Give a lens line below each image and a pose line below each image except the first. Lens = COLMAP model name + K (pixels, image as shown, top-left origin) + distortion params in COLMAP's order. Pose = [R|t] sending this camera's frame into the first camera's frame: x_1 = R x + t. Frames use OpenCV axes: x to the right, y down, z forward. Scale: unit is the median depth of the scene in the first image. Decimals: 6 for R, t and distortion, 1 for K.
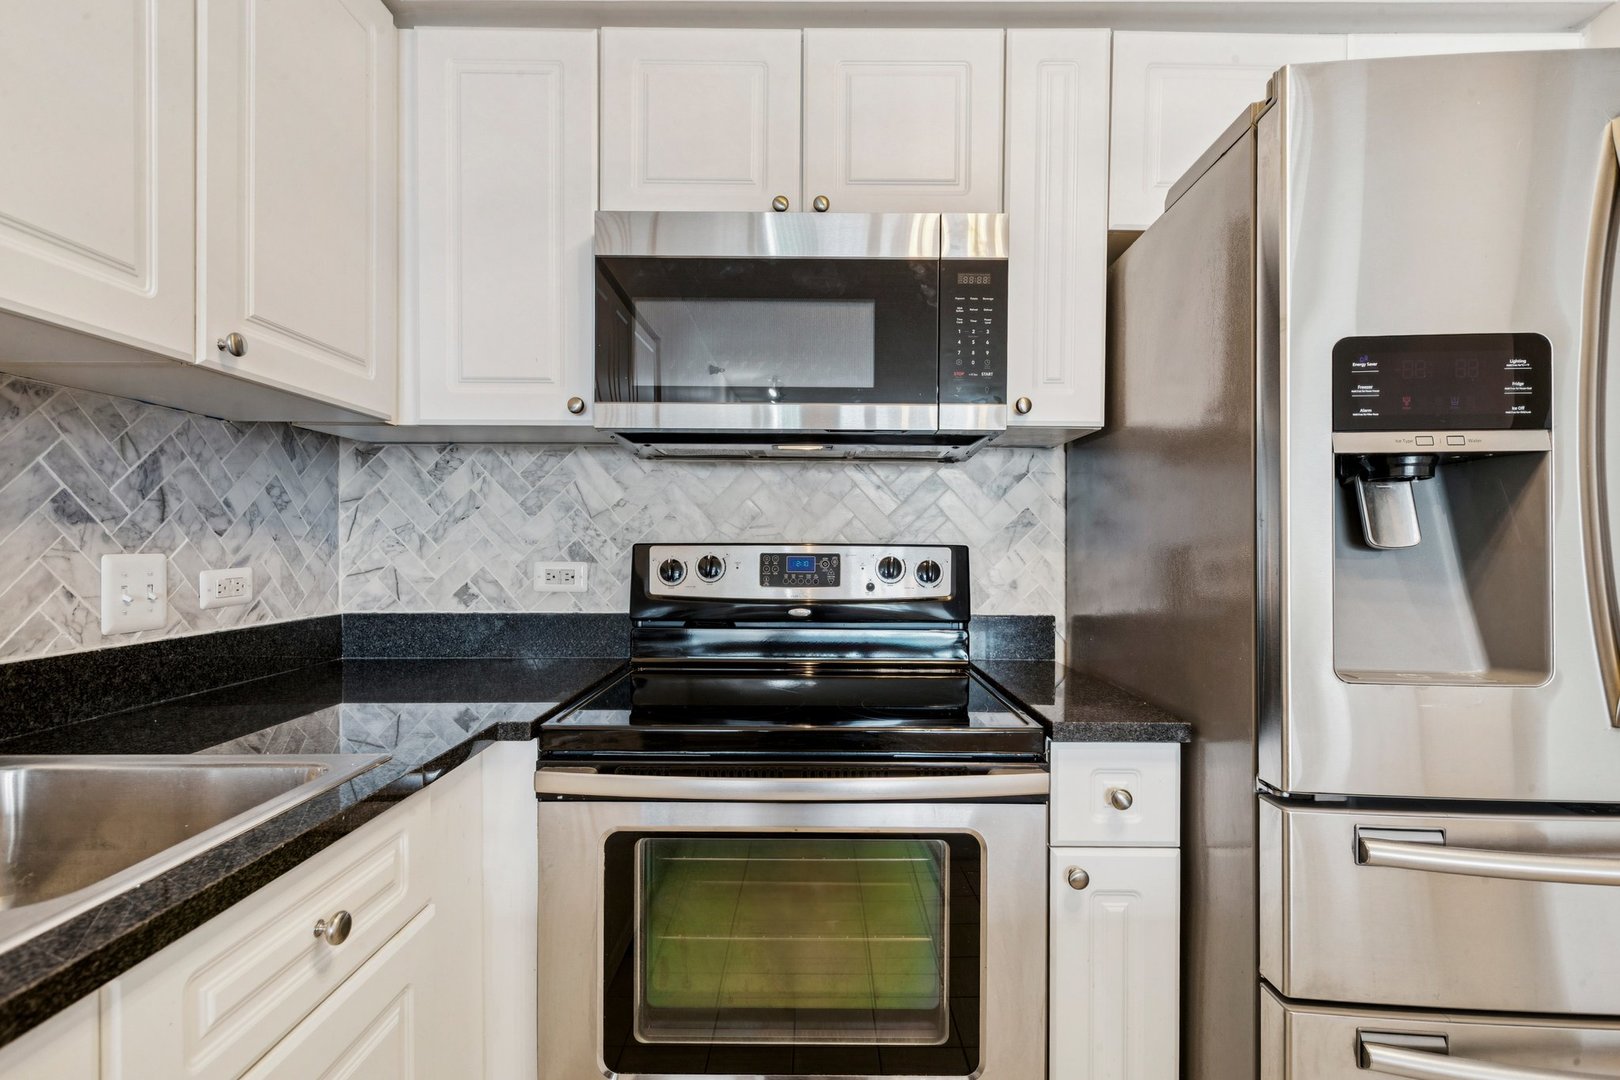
lens RADIAL K [[751.9, 0, 810.0], [0, 751.9, 540.0], [0, 0, 1]] dist [0.001489, 0.000190]
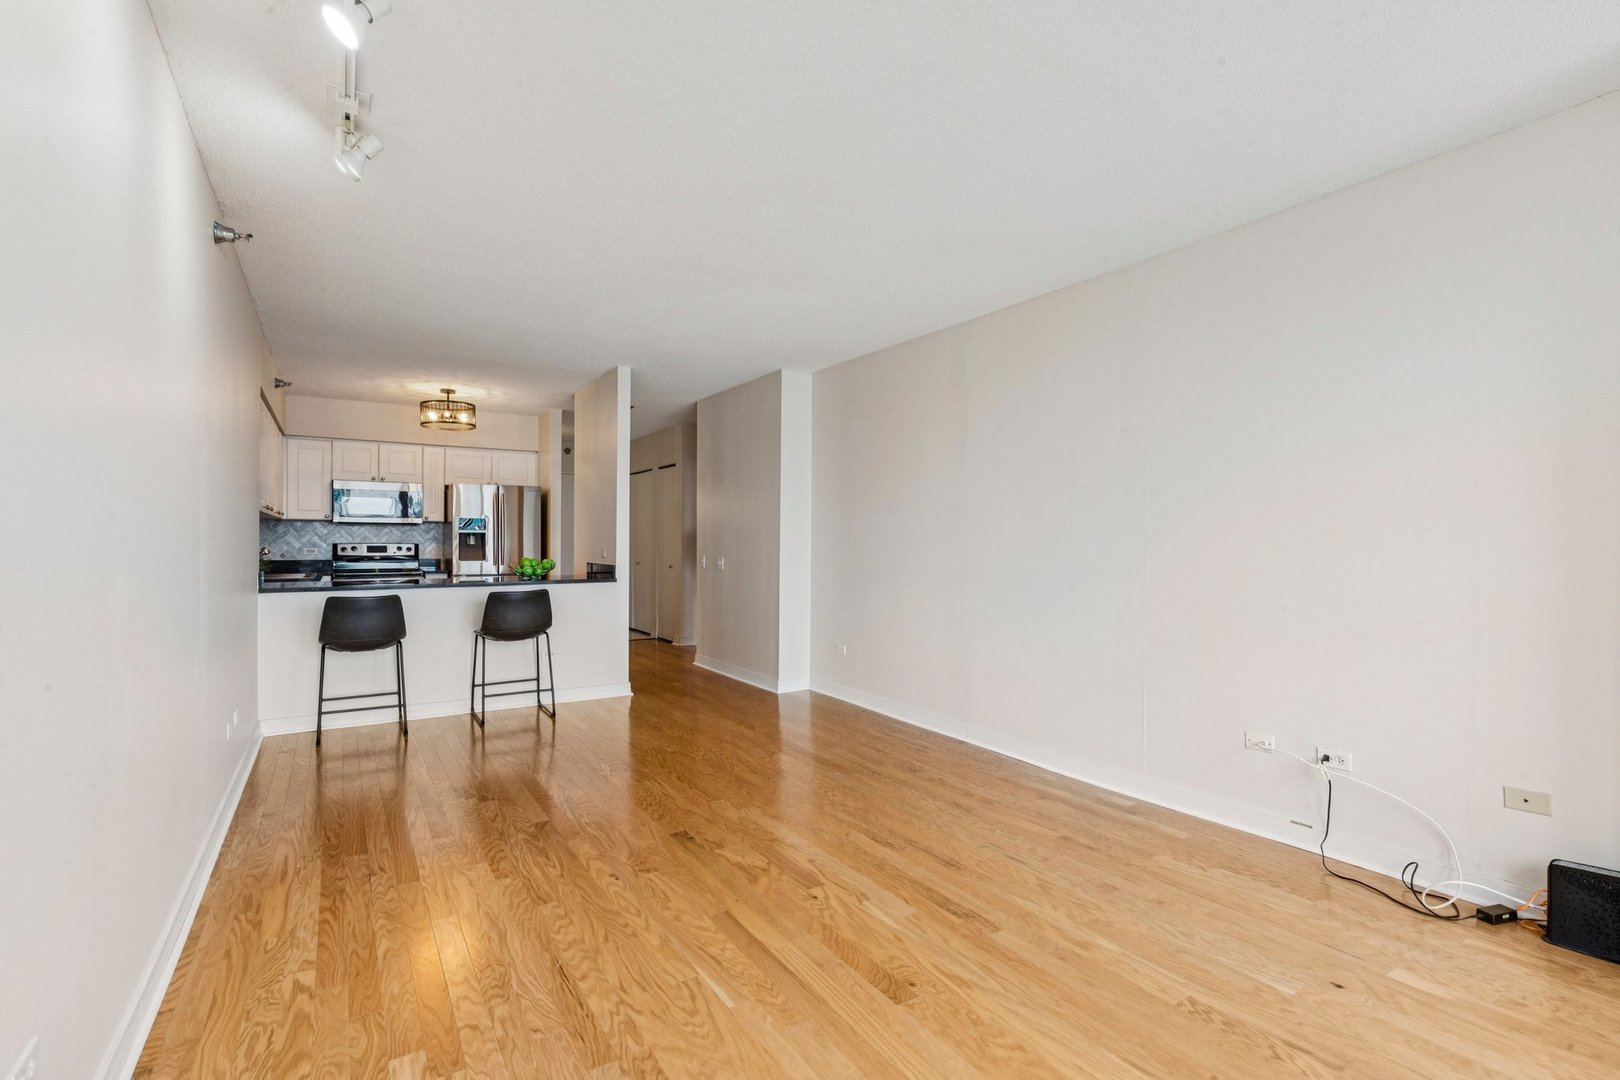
lens RADIAL K [[732.8, 0, 810.3], [0, 732.8, 543.8], [0, 0, 1]] dist [-0.000577, -0.000822]
pose [[0.834056, -0.001333, 0.551678, -0.270861], [-0.004371, 0.999950, 0.009025, -0.044174], [-0.551662, -0.009939, 0.834008, -4.145368]]
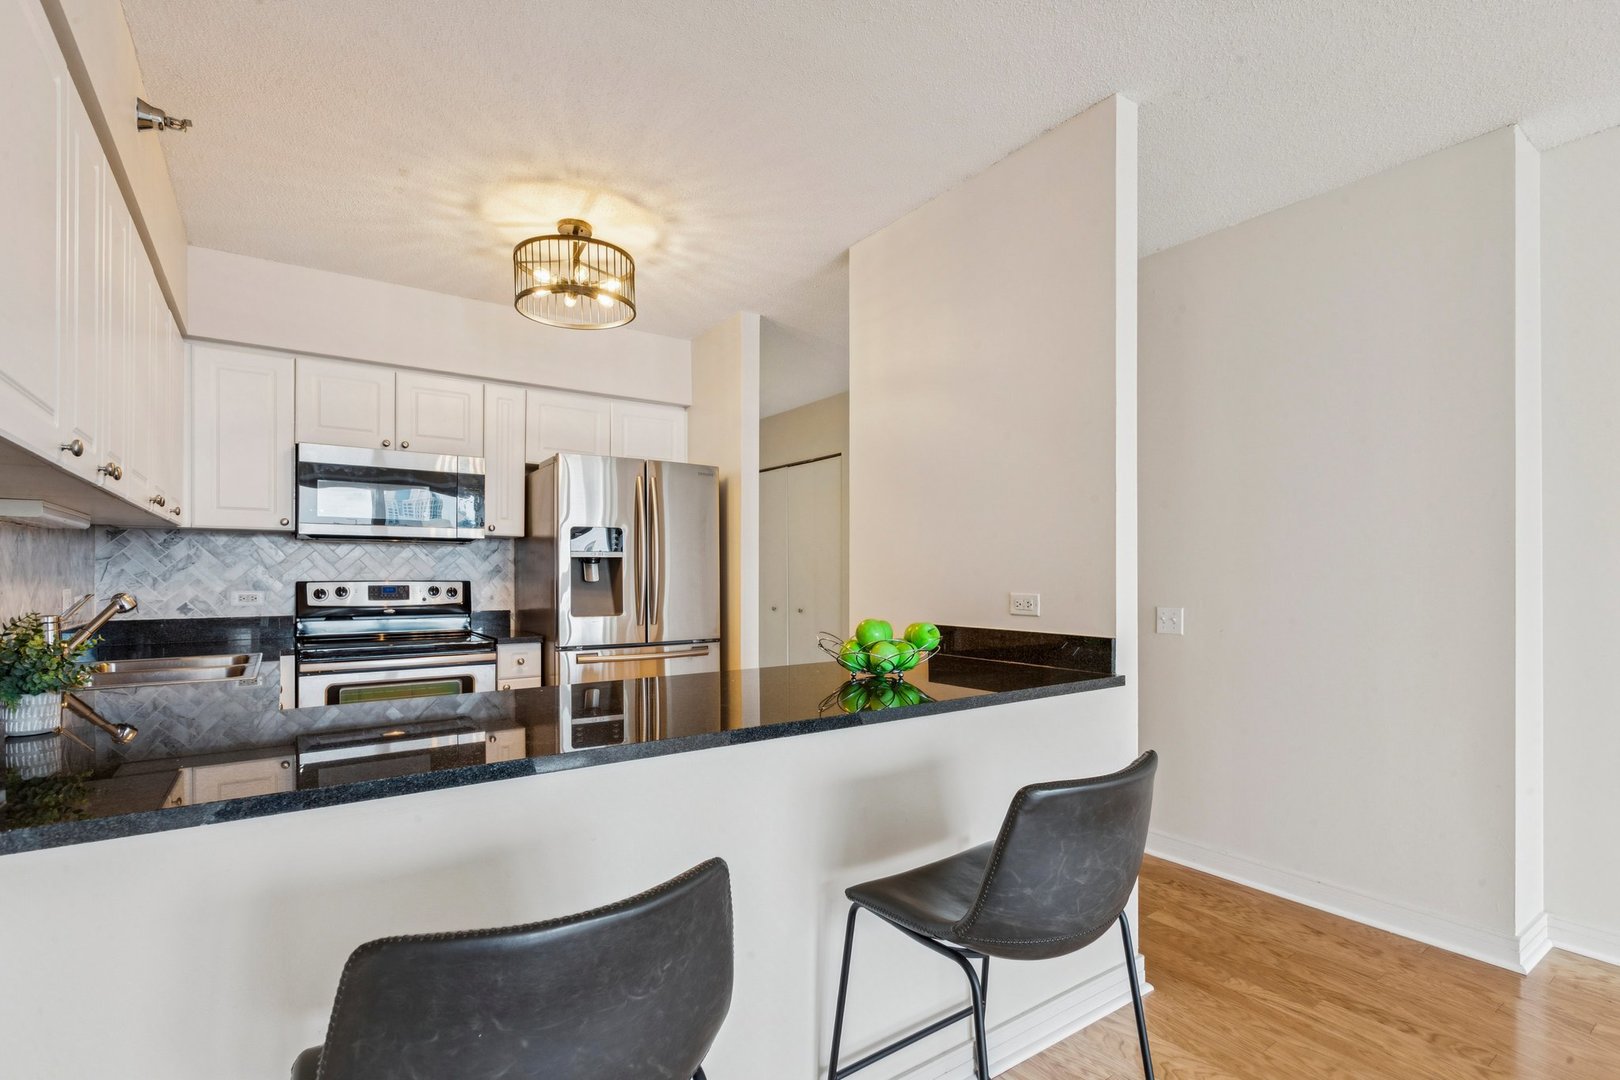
lens RADIAL K [[774.5, 0, 831.1], [0, 774.5, 570.7], [0, 0, 1]] dist [-0.000914, 0.000454]
pose [[0.808458, -0.001400, 0.588552, -0.300808], [0.001351, 0.999999, 0.000523, -0.023960], [-0.588552, 0.000372, 0.808459, -1.614263]]
